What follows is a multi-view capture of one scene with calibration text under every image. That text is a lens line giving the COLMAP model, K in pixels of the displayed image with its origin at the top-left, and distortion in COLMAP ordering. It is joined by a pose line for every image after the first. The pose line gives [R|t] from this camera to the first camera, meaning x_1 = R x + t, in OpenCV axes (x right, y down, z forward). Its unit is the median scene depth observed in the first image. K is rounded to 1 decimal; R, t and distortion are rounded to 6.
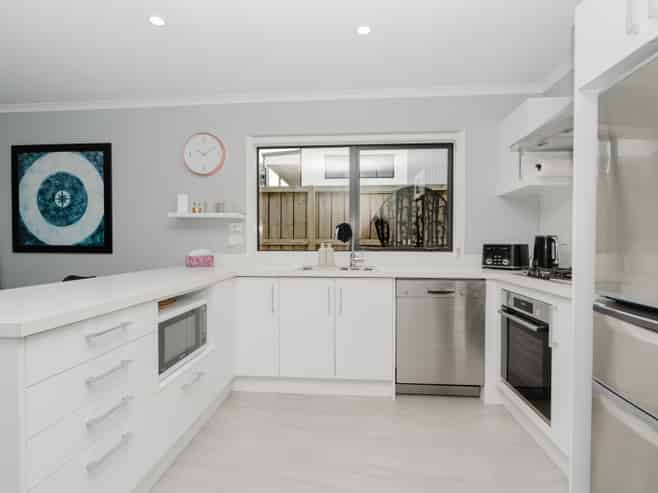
lens RADIAL K [[347.4, 0, 329.0], [0, 347.4, 246.5], [0, 0, 1]] dist [-0.005456, -0.000520]
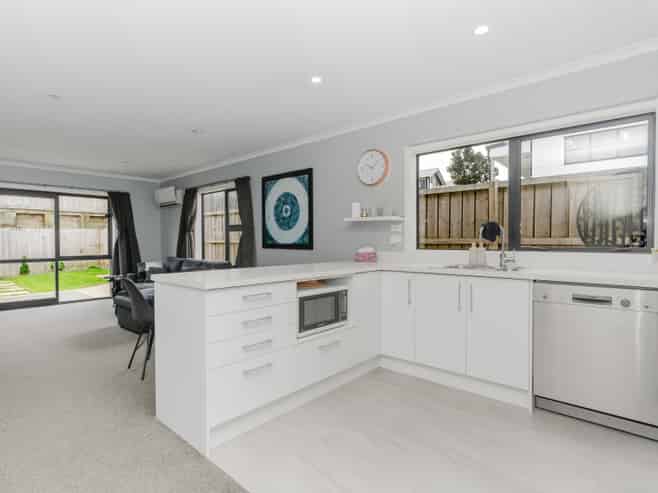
lens RADIAL K [[347.4, 0, 329.0], [0, 347.4, 246.5], [0, 0, 1]] dist [-0.005456, -0.000520]
pose [[0.802966, 0.008142, -0.595970, 0.226114], [-0.006299, 0.999967, 0.005175, -0.000011], [0.595992, -0.000401, 0.802990, -0.043249]]
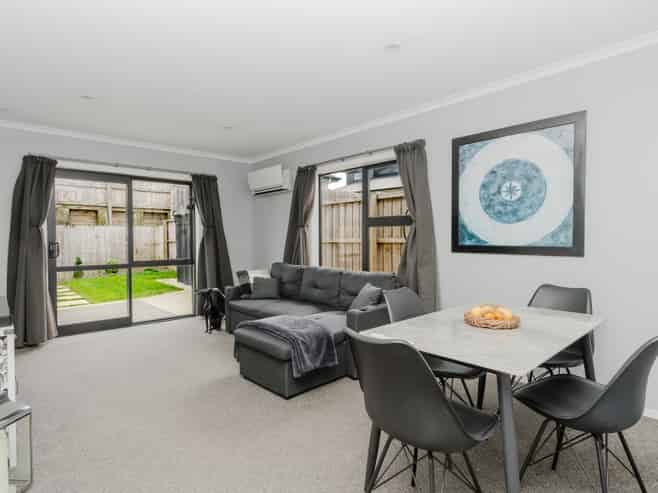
lens RADIAL K [[361.7, 0, 329.0], [0, 361.7, 246.5], [0, 0, 1]] dist [-0.006587, -0.001379]
pose [[0.740552, 0.011772, -0.671896, -0.511341], [-0.005666, 0.999920, 0.011274, -0.008855], [0.671976, -0.004542, 0.740559, 0.046151]]
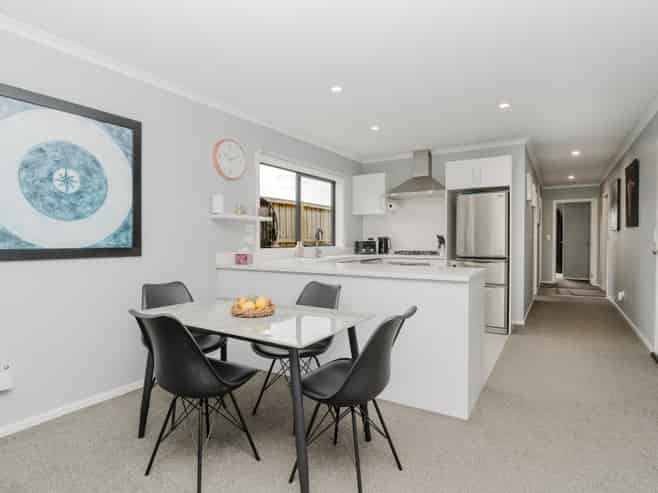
lens RADIAL K [[361.7, 0, 329.0], [0, 361.7, 246.5], [0, 0, 1]] dist [-0.006587, -0.001379]
pose [[0.461308, -0.021165, 0.886988, -1.183703], [0.015394, 0.999756, 0.015850, -0.009942], [-0.887107, 0.006342, 0.461521, 0.208291]]
